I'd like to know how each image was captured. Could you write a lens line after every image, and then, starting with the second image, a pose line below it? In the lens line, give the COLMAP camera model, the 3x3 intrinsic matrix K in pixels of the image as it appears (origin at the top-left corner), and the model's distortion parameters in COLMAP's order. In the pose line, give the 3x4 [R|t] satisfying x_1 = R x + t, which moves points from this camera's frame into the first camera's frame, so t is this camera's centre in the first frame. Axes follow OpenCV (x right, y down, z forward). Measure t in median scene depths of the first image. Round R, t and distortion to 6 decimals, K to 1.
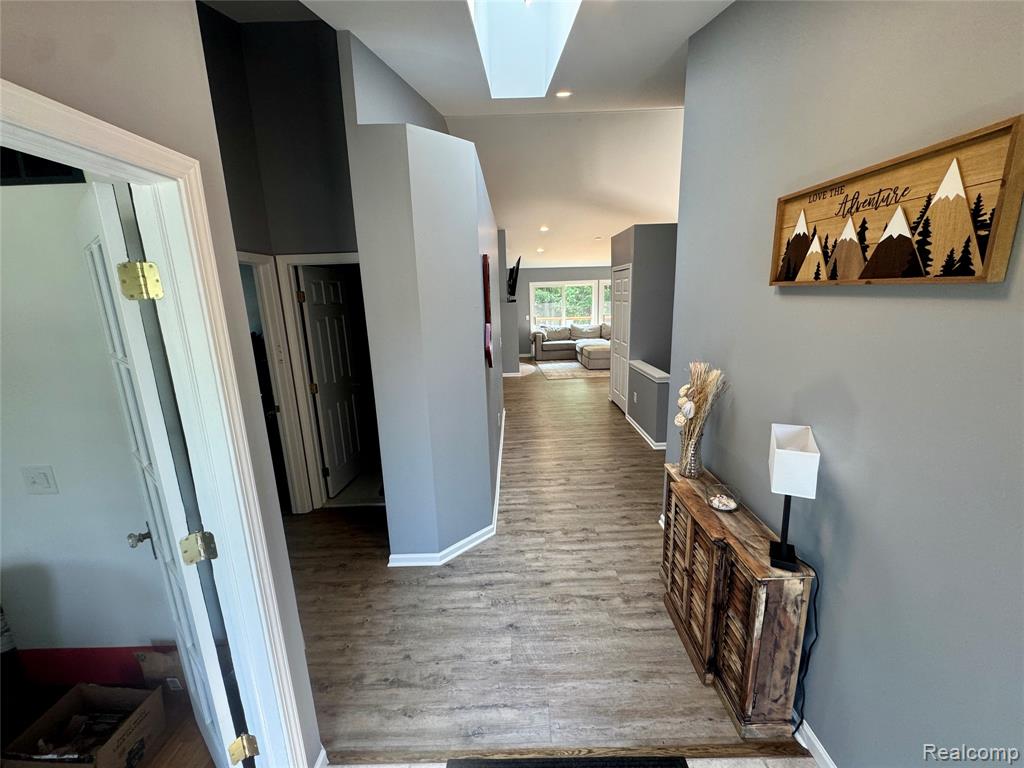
lens RADIAL K [[409.4, 0, 513.1], [0, 409.4, 384.8], [0, 0, 1]] dist [-0.003159, 0.000343]
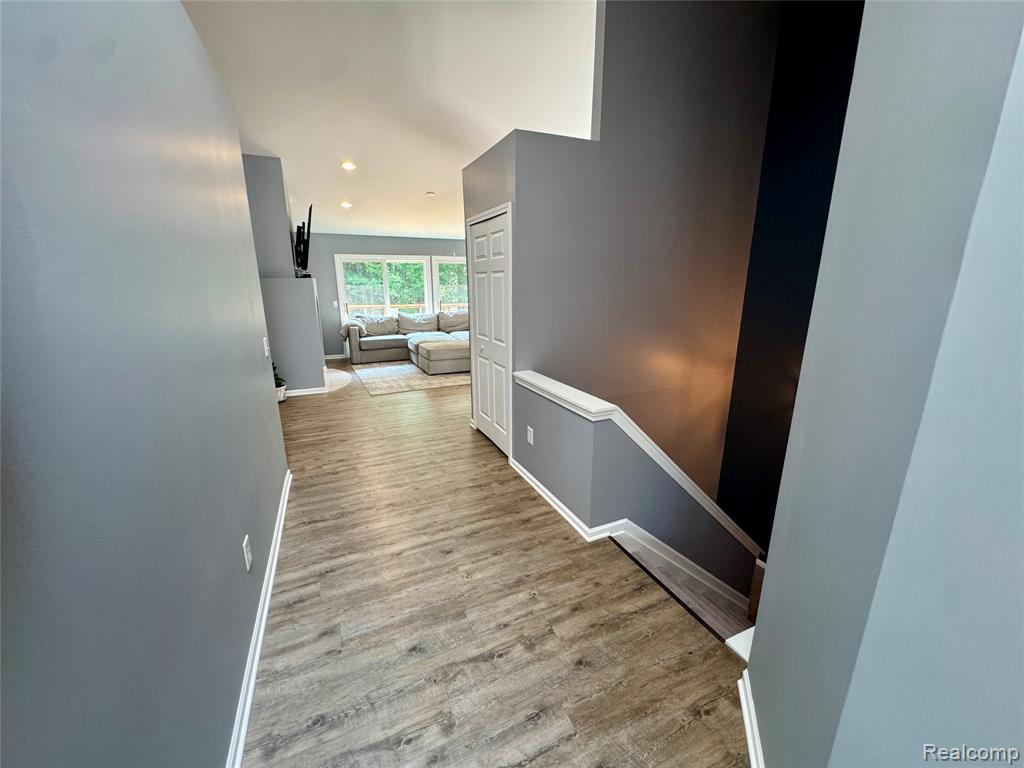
lens RADIAL K [[409.4, 0, 513.1], [0, 409.4, 384.8], [0, 0, 1]] dist [-0.003159, 0.000343]
pose [[0.912418, -0.071227, 0.403014, 0.026794], [0.062050, 0.997431, 0.035801, -0.038506], [-0.404529, -0.007658, 0.914493, 0.285154]]
